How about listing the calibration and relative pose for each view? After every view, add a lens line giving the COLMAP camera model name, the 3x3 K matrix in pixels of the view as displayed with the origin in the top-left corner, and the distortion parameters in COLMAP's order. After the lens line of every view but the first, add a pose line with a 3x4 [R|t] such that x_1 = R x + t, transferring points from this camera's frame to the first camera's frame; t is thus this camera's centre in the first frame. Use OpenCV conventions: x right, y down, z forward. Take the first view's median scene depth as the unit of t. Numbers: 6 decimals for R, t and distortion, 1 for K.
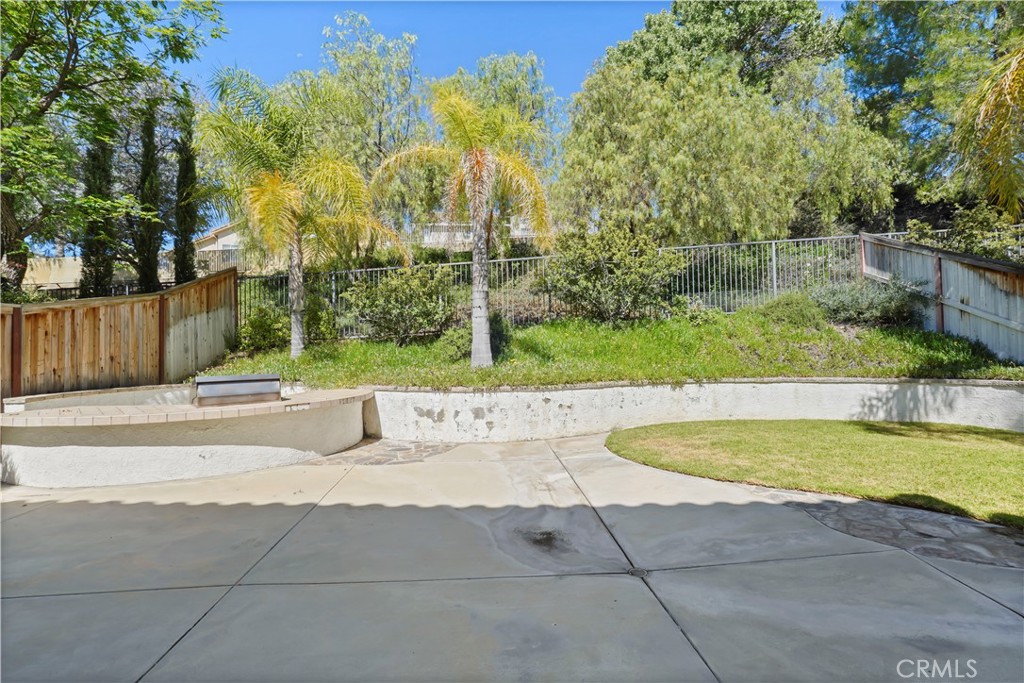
lens RADIAL K [[468.2, 0, 509.9], [0, 468.2, 336.7], [0, 0, 1]] dist [-0.019186, 0.000228]
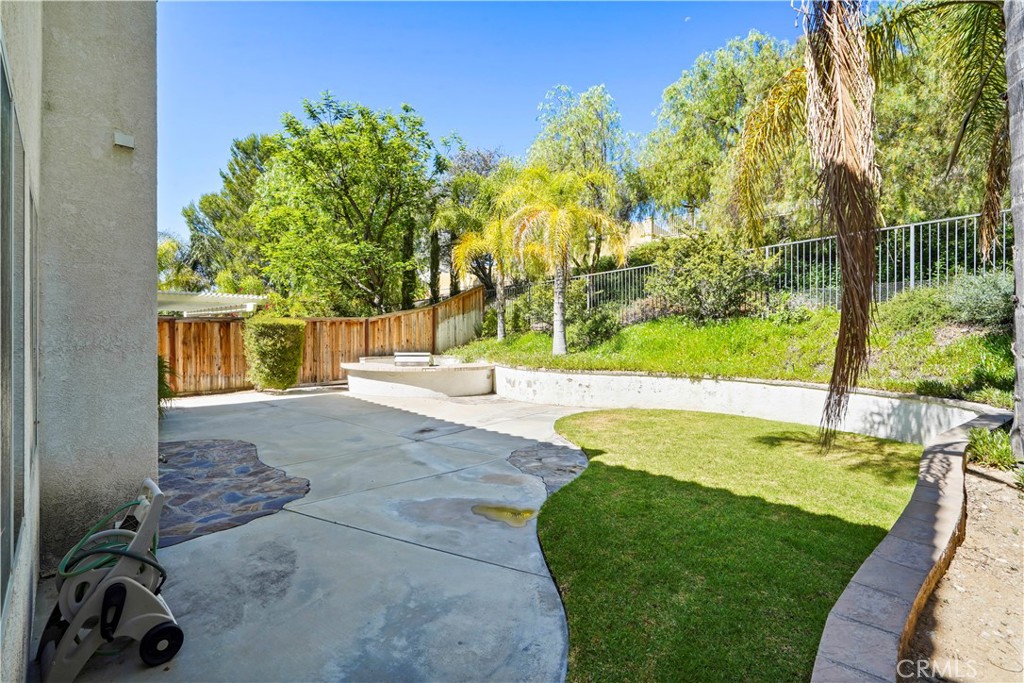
lens RADIAL K [[486.5, 0, 508.3], [0, 486.5, 330.8], [0, 0, 1]] dist [0.002204, 0.000170]
pose [[0.705930, 0.019884, -0.708002, 0.959573], [0.008350, 0.999303, 0.036390, -0.070540], [0.708232, -0.031601, 0.705272, -0.192506]]
